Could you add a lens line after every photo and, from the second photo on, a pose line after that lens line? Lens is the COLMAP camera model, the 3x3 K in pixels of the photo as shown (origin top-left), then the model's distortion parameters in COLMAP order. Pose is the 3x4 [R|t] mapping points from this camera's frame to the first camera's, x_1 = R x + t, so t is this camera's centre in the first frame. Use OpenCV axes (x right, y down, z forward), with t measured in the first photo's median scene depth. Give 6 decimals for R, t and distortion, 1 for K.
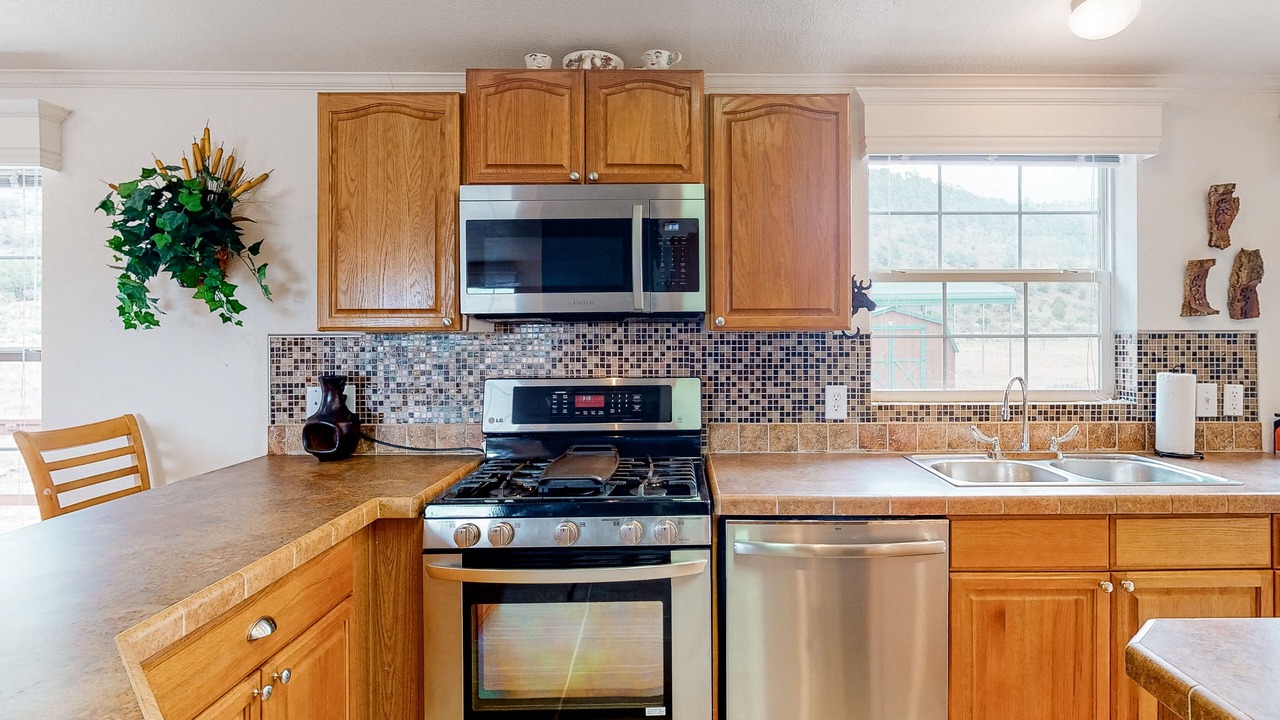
lens RADIAL K [[666.4, 0, 678.1], [0, 666.4, 335.5], [0, 0, 1]] dist [-0.004909, 0.000370]
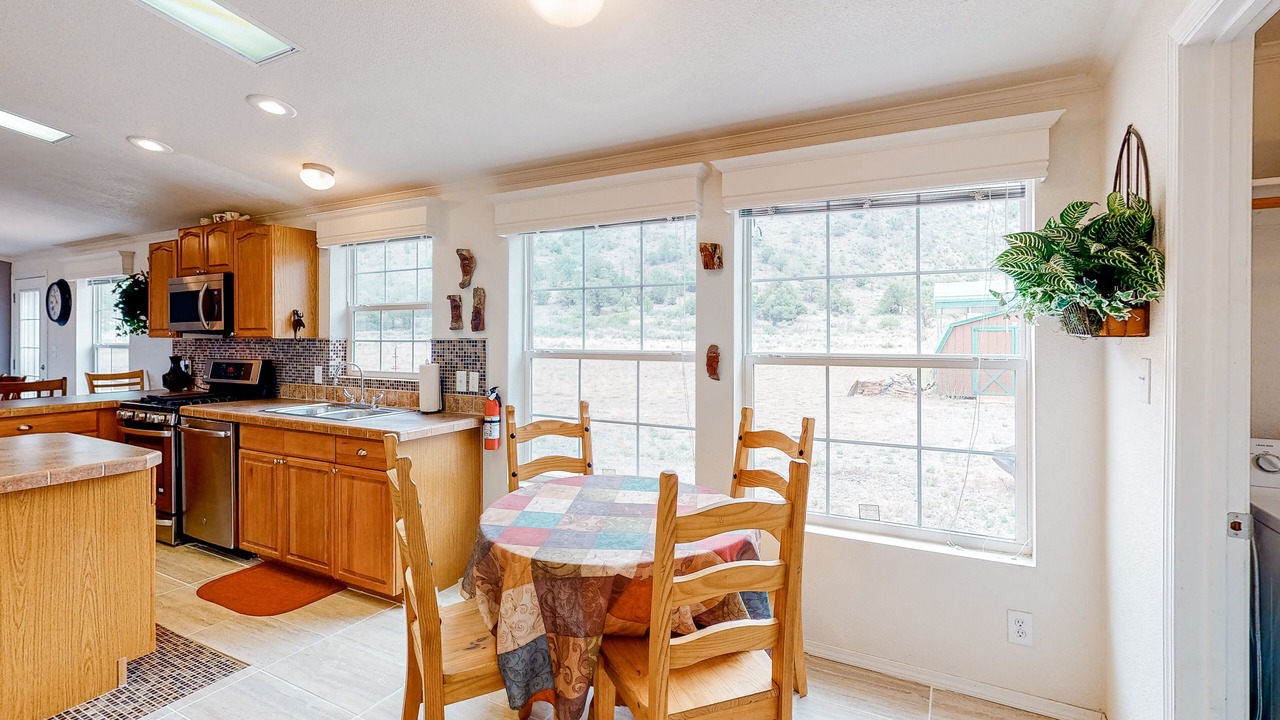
lens RADIAL K [[666.4, 0, 644.8], [0, 666.4, 349.5], [0, 0, 1]] dist [-0.004909, 0.000370]
pose [[0.852974, 0.012040, -0.521814, 2.036622], [-0.008404, 0.999921, 0.009334, 0.000537], [0.521885, -0.003577, 0.853008, -0.157395]]
